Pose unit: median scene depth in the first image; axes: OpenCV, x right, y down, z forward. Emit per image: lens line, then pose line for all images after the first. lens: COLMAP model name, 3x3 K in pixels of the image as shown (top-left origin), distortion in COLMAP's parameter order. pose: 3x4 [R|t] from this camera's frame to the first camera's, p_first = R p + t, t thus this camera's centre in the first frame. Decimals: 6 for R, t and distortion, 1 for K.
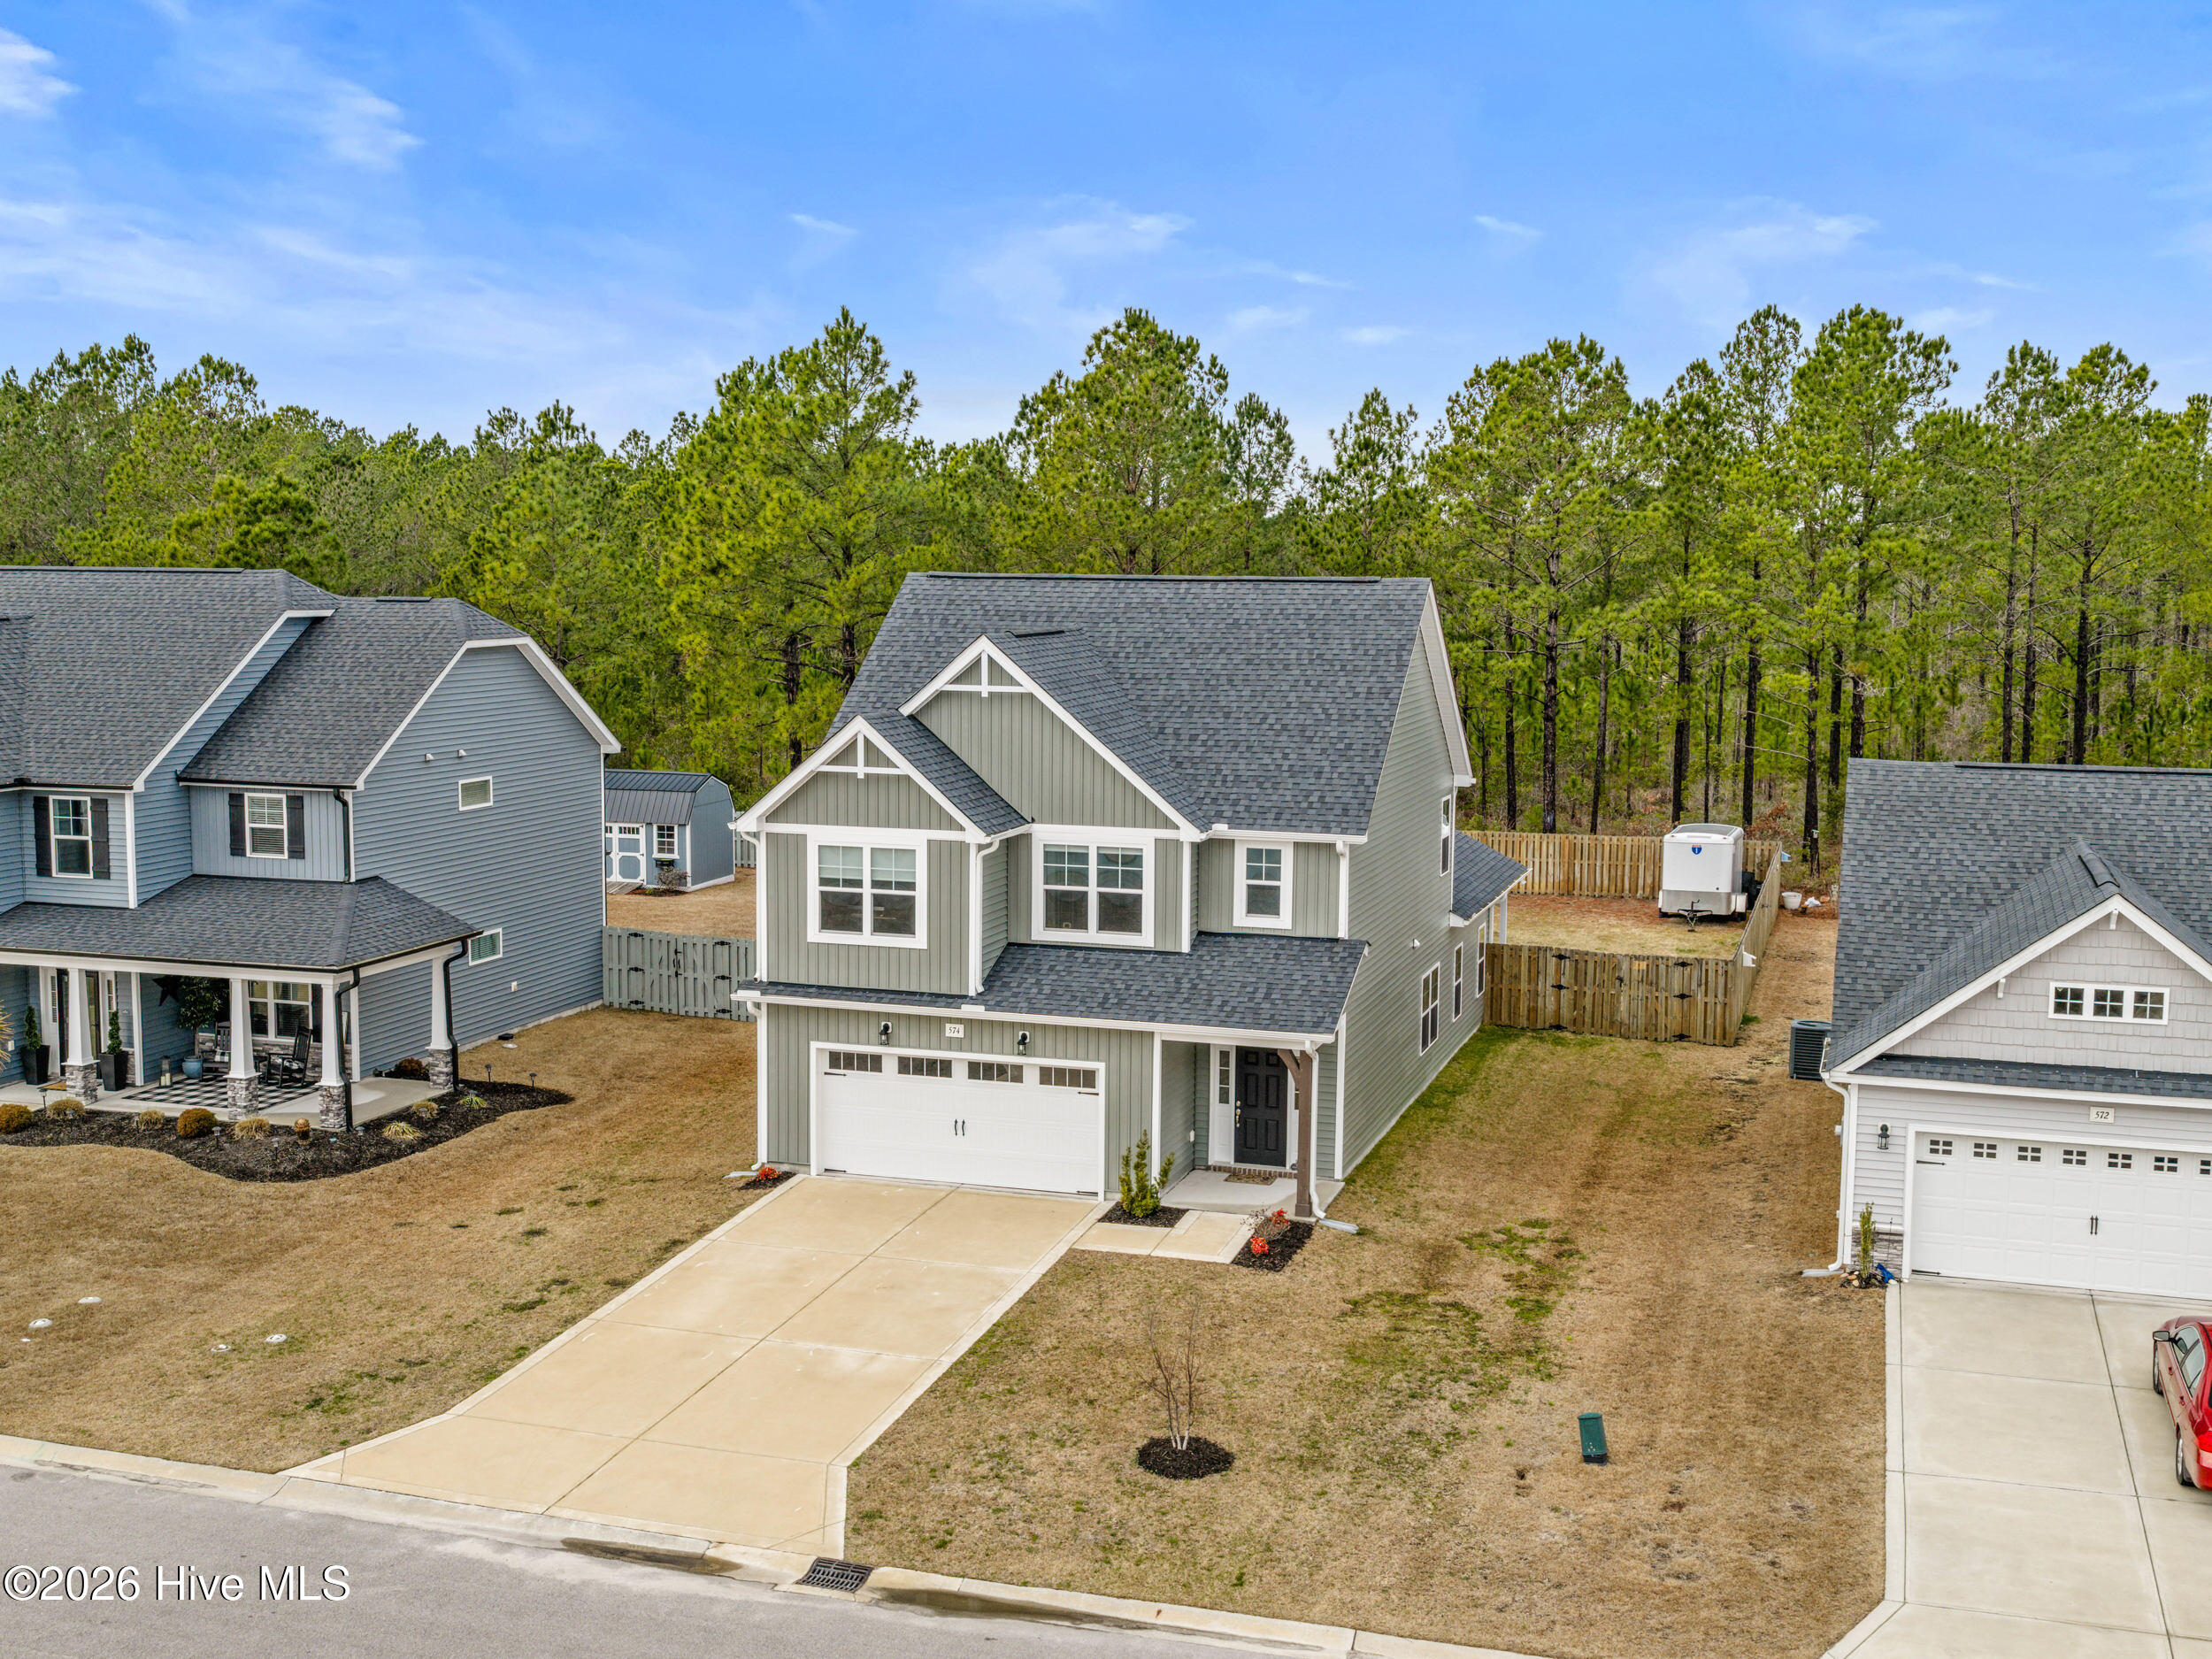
lens RADIAL K [[2412.0, 0, 1113.2], [0, 2412.0, 824.4], [0, 0, 1]] dist [0.008593, 0.000000]
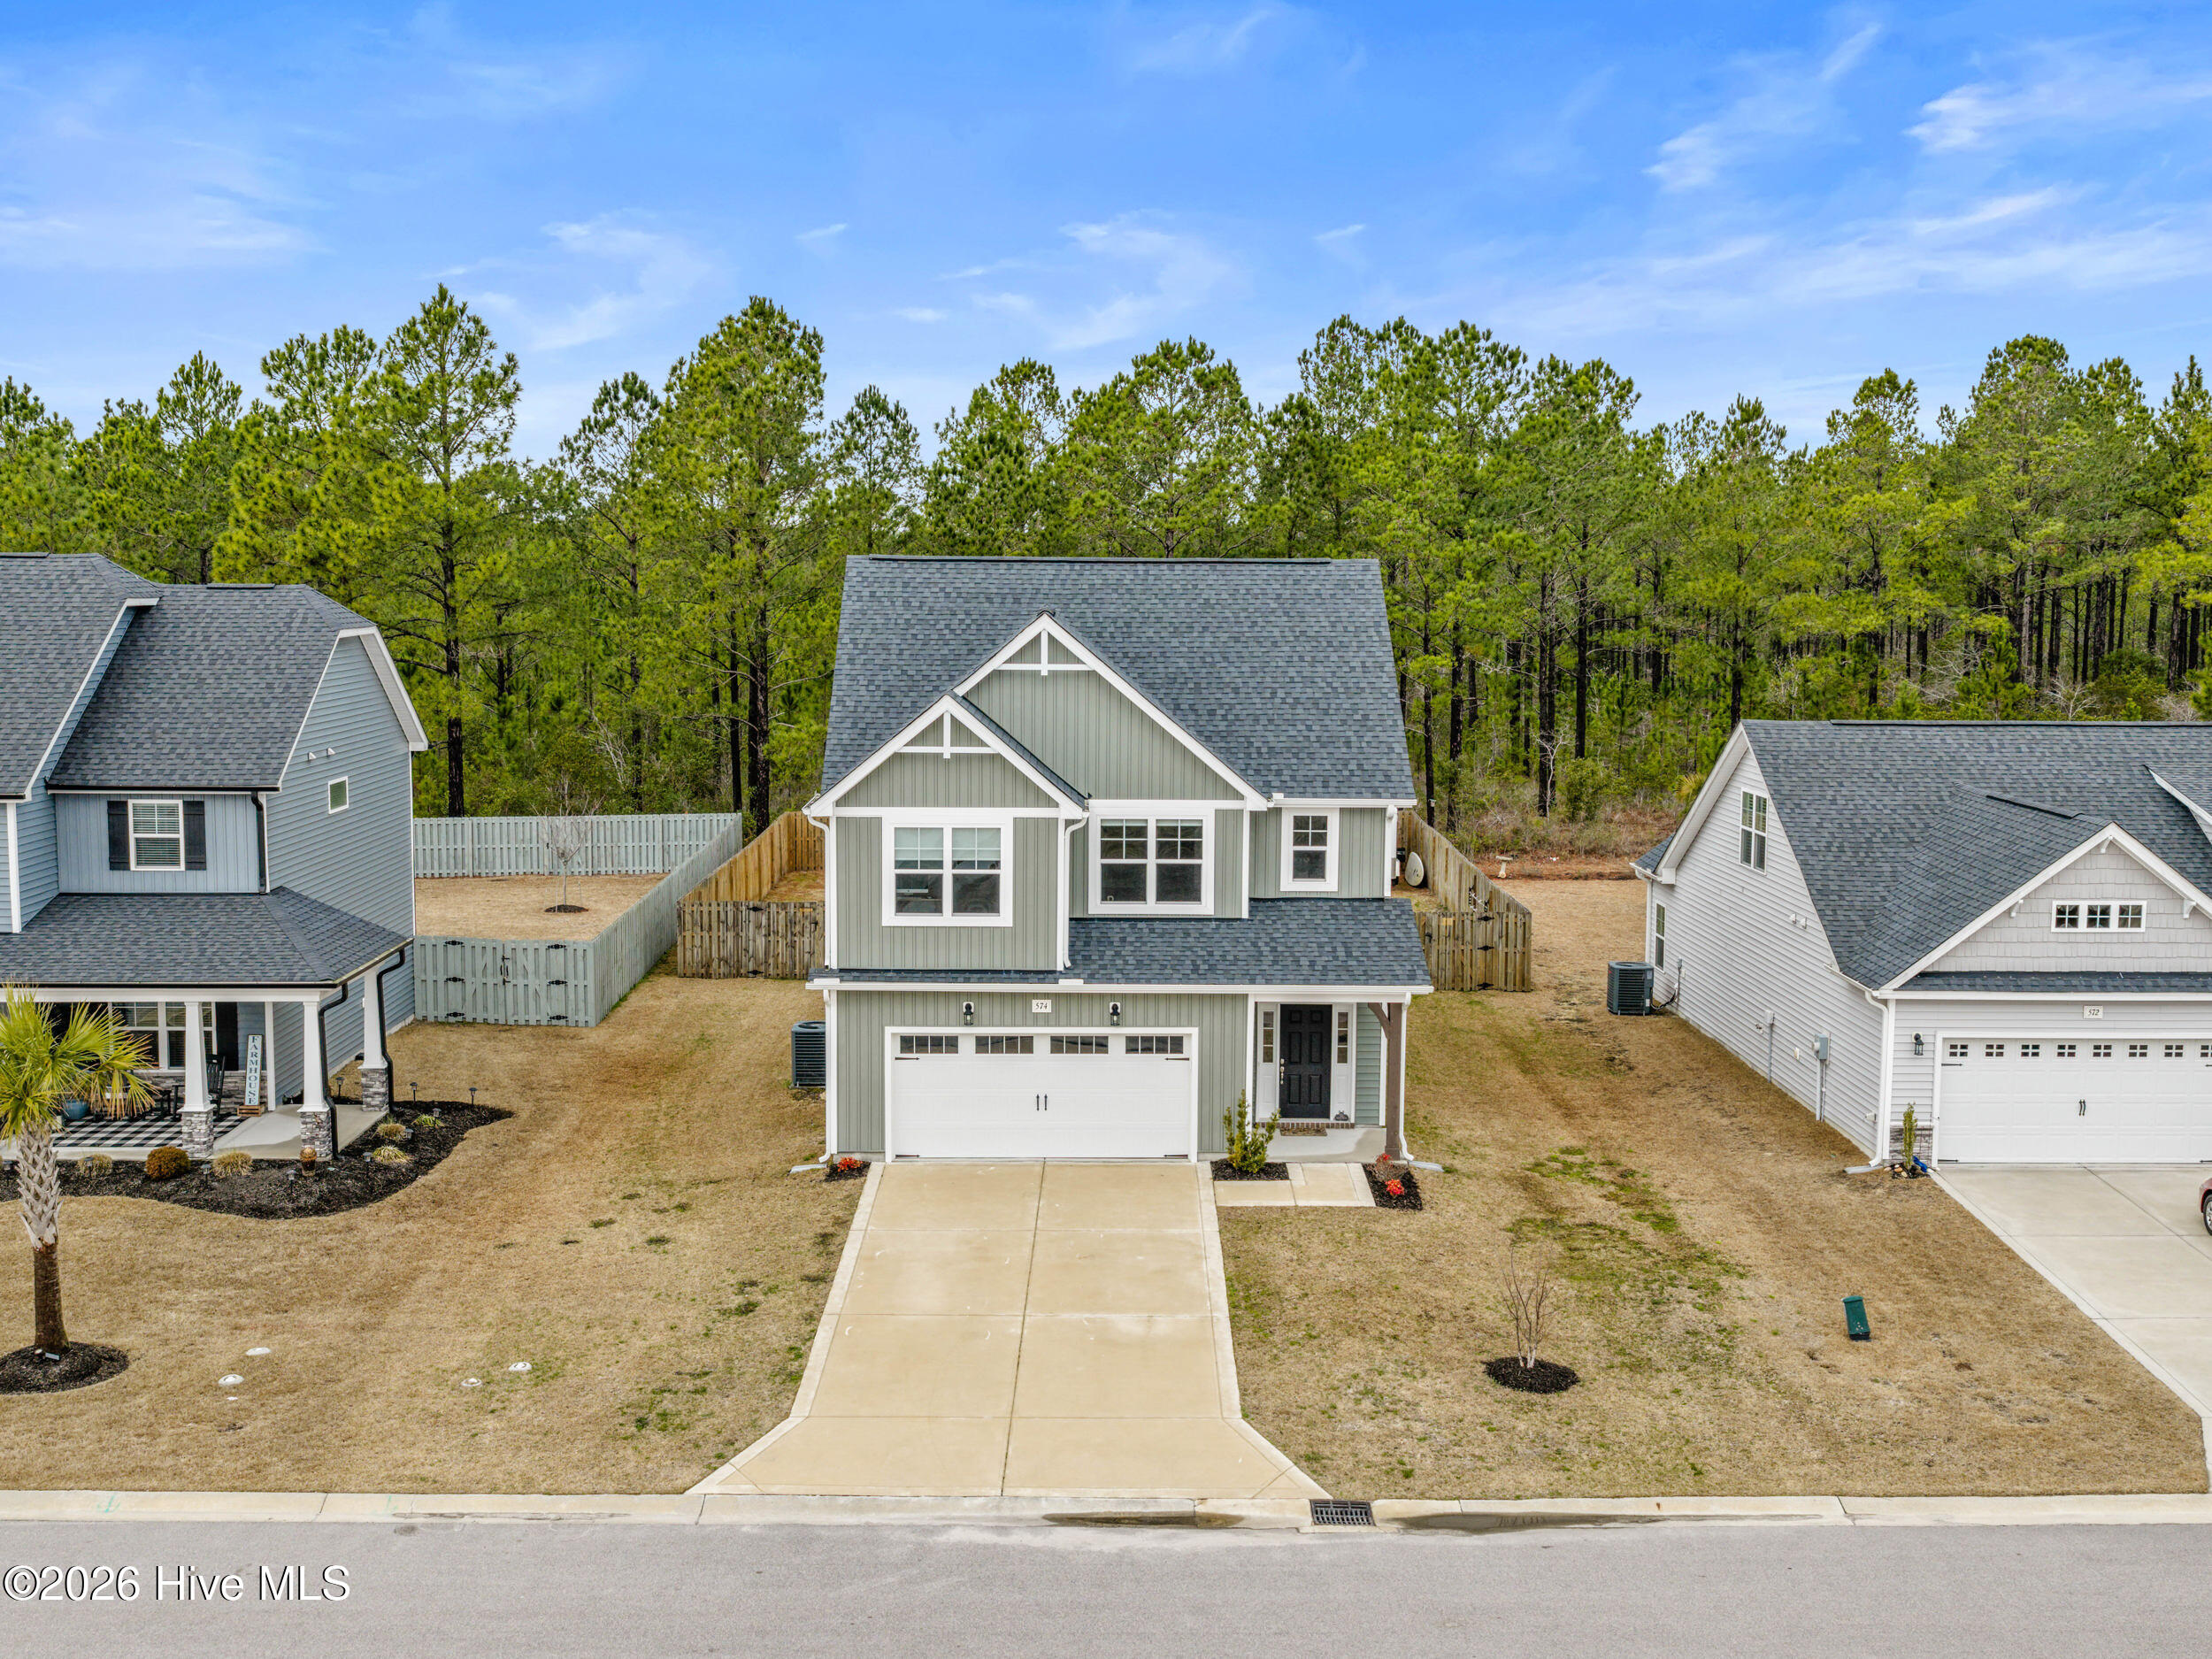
lens RADIAL K [[2407.0, 0, 1106.7], [0, 2407.0, 827.3], [0, 0, 1]] dist [0.009717, 0.000000]
pose [[0.947852, -0.035594, 0.316718, -0.355126], [0.035494, 0.999351, 0.006089, 0.005636], [-0.316729, 0.005470, 0.948500, 0.036495]]
